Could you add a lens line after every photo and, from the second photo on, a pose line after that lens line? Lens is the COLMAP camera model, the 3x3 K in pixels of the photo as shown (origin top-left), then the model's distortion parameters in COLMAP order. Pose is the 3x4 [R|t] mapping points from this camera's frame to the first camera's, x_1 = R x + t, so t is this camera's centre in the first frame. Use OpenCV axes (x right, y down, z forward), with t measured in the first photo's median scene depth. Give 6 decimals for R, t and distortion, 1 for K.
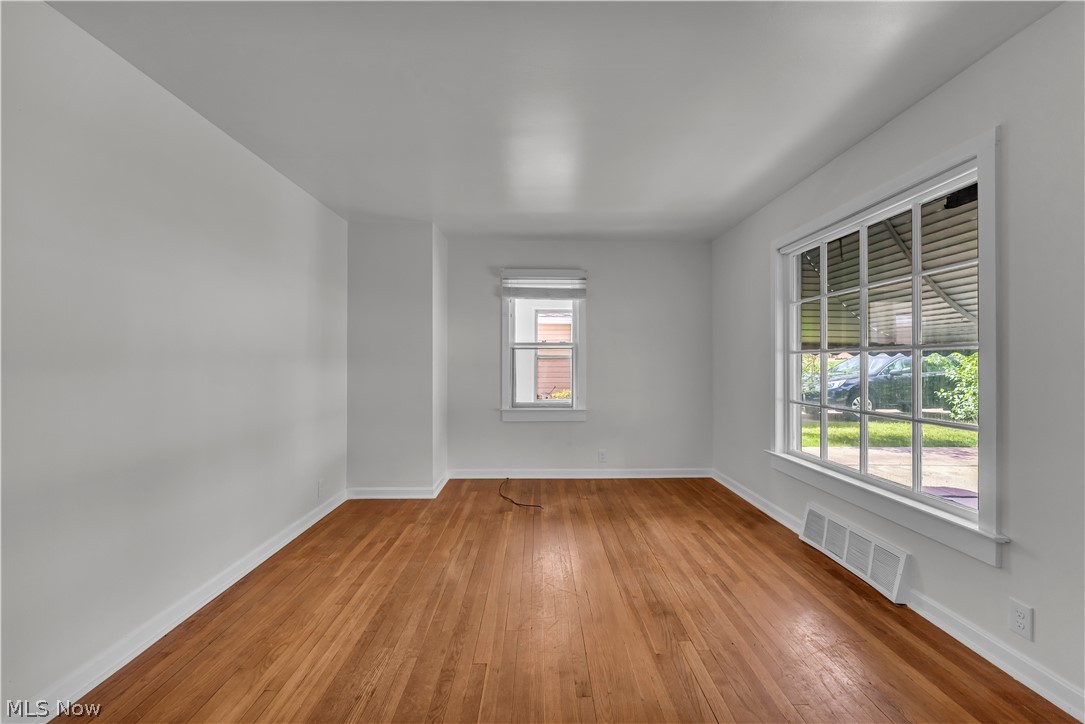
lens RADIAL K [[440.0, 0, 541.9], [0, 440.0, 359.7], [0, 0, 1]] dist [-0.002069, -0.000185]
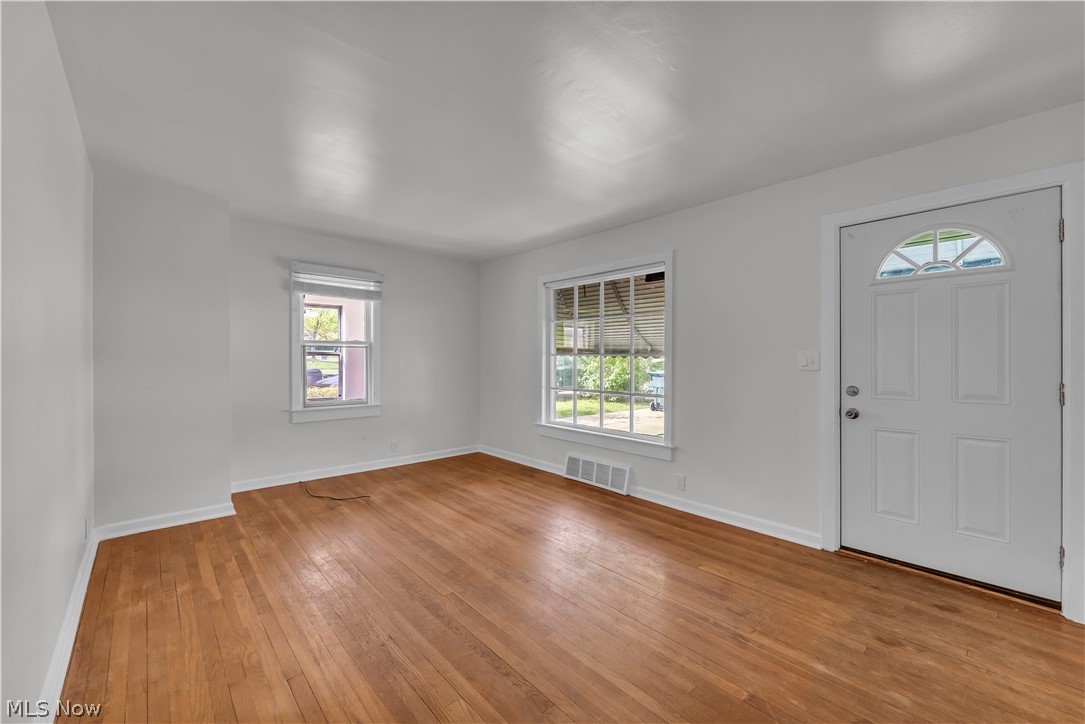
lens RADIAL K [[440.0, 0, 542.9], [0, 440.0, 358.9], [0, 0, 1]] dist [-0.002069, -0.000185]
pose [[0.751780, 0.001904, 0.659412, -0.469630], [-0.009527, 0.999923, 0.007974, -0.015458], [-0.659346, -0.012277, 0.751740, -0.099098]]
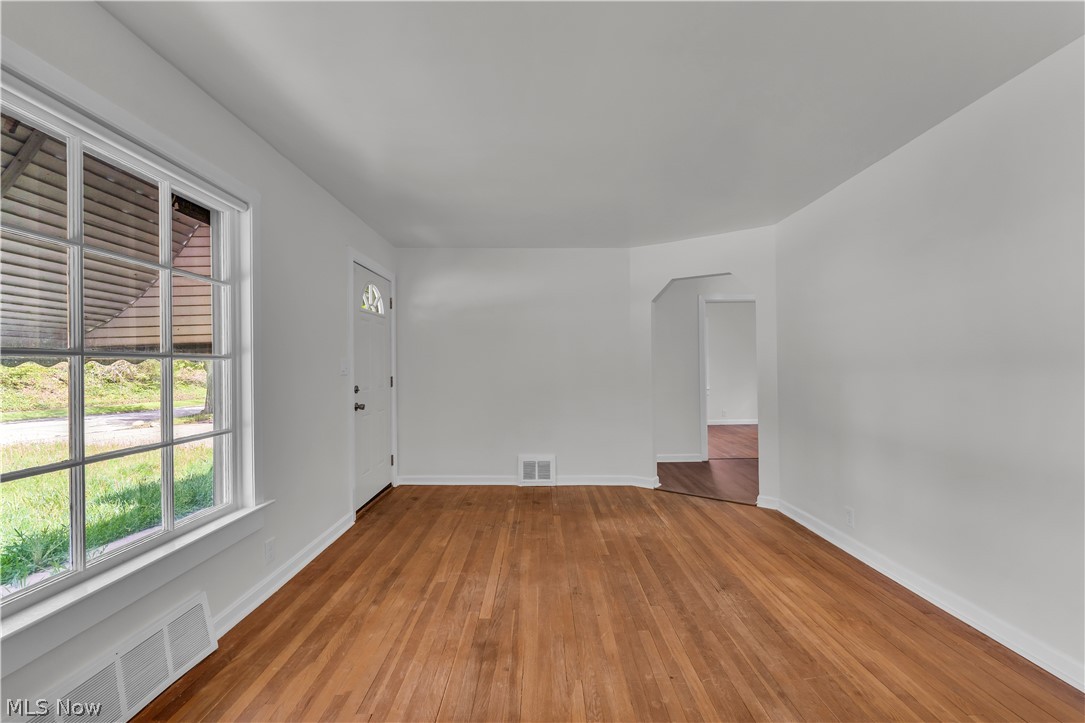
lens RADIAL K [[440.0, 0, 542.5], [0, 440.0, 364.2], [0, 0, 1]] dist [-0.002069, -0.000185]
pose [[-0.999946, 0.008258, 0.006272, 0.102954], [0.008179, 0.999887, -0.012581, 0.002597], [-0.006375, -0.012529, -0.999901, 1.347566]]
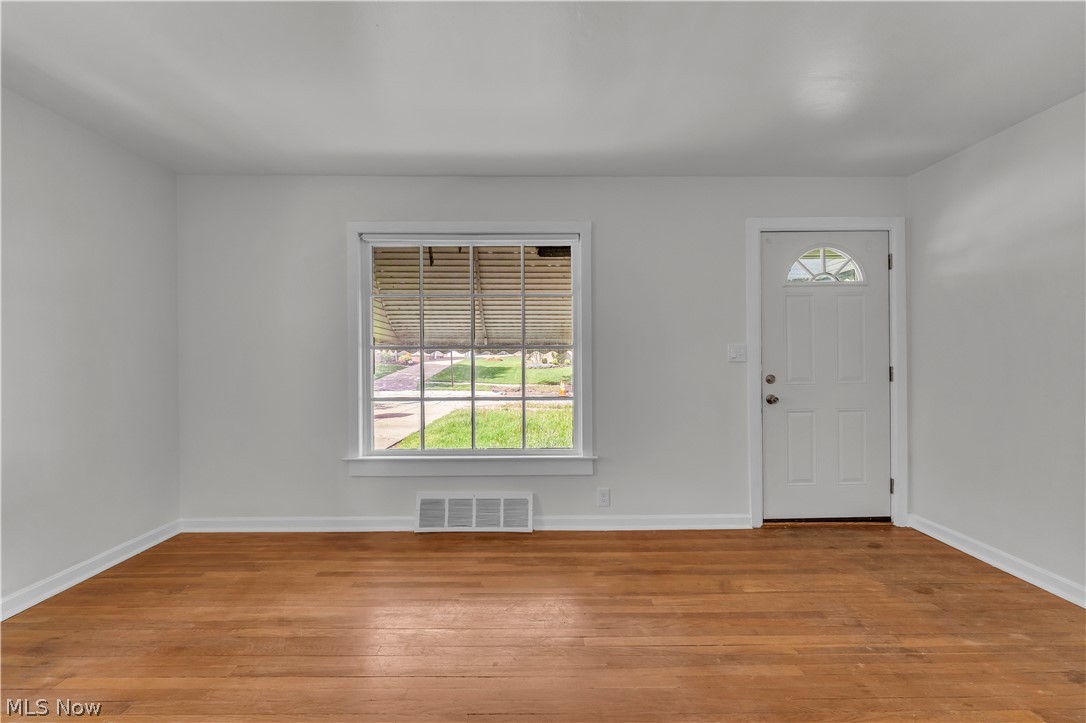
lens RADIAL K [[440.4, 0, 543.3], [0, 440.4, 358.4], [0, 0, 1]] dist [-0.002069, -0.000185]
pose [[0.006190, 0.001334, 0.999980, -0.415902], [-0.003685, 0.999992, -0.001311, 0.006756], [-0.999974, -0.003676, 0.006194, 0.686538]]
